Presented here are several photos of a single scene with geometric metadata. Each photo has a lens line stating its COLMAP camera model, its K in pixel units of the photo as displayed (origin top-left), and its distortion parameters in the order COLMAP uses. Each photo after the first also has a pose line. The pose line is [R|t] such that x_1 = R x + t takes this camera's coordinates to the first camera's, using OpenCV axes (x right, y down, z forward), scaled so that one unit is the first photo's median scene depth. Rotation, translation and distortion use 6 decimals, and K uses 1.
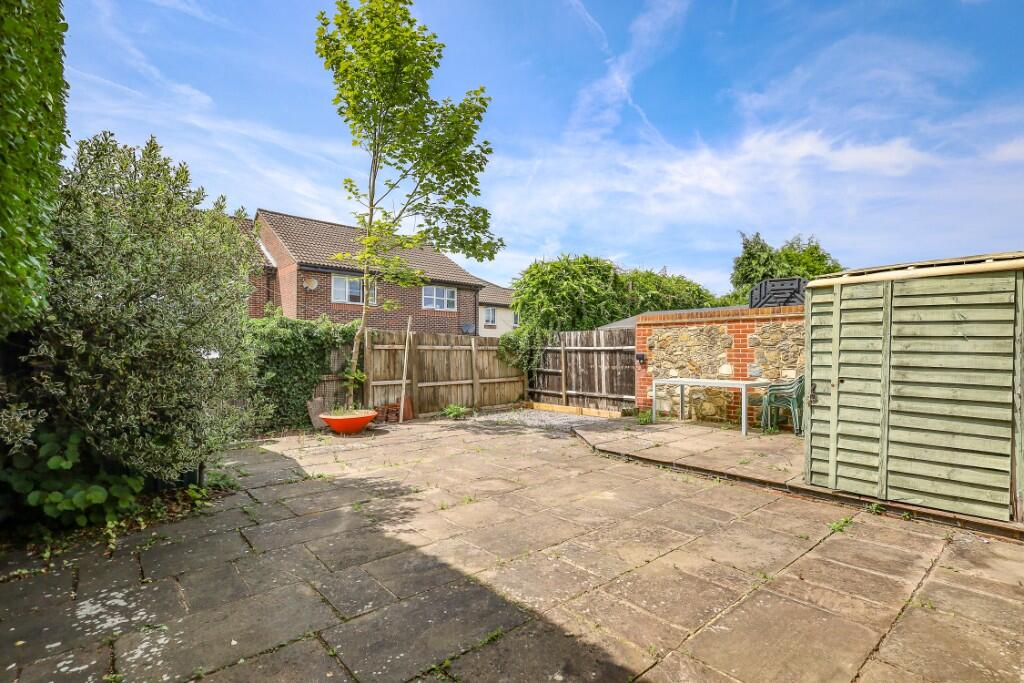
lens RADIAL K [[471.3, 0, 509.4], [0, 471.3, 343.7], [0, 0, 1]] dist [0.002905, 0.001792]
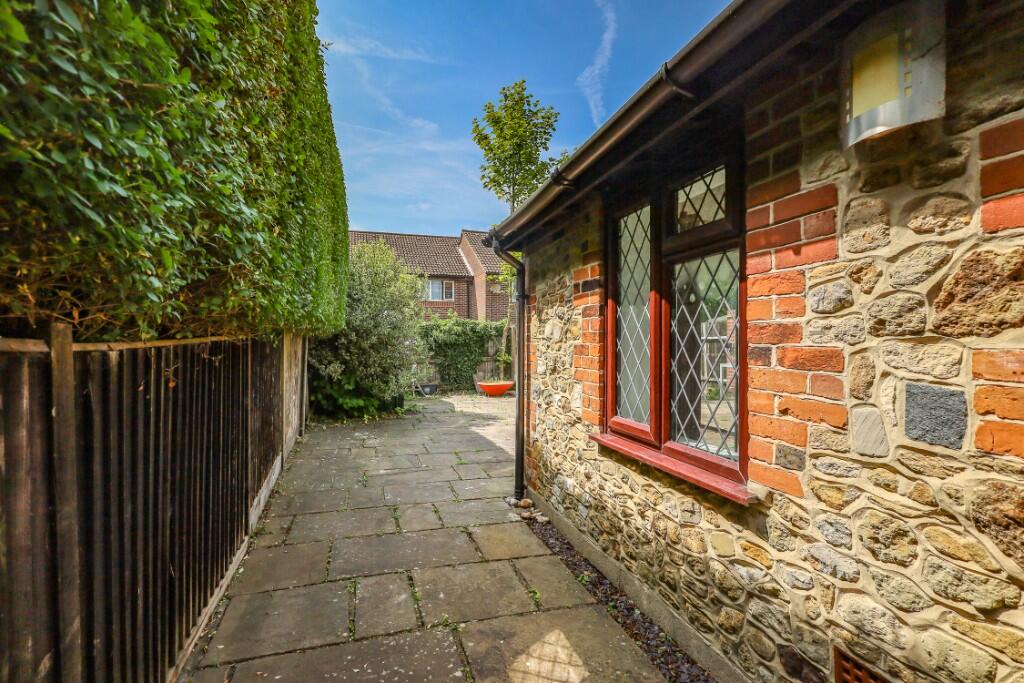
lens RADIAL K [[507.7, 0, 512.0], [0, 507.7, 341.5], [0, 0, 1]] dist [0.083750, 0.000183]
pose [[0.904762, -0.000983, -0.425916, 0.401563], [0.007768, 0.999869, 0.014194, -0.004957], [0.425846, -0.016151, 0.904651, -0.439848]]
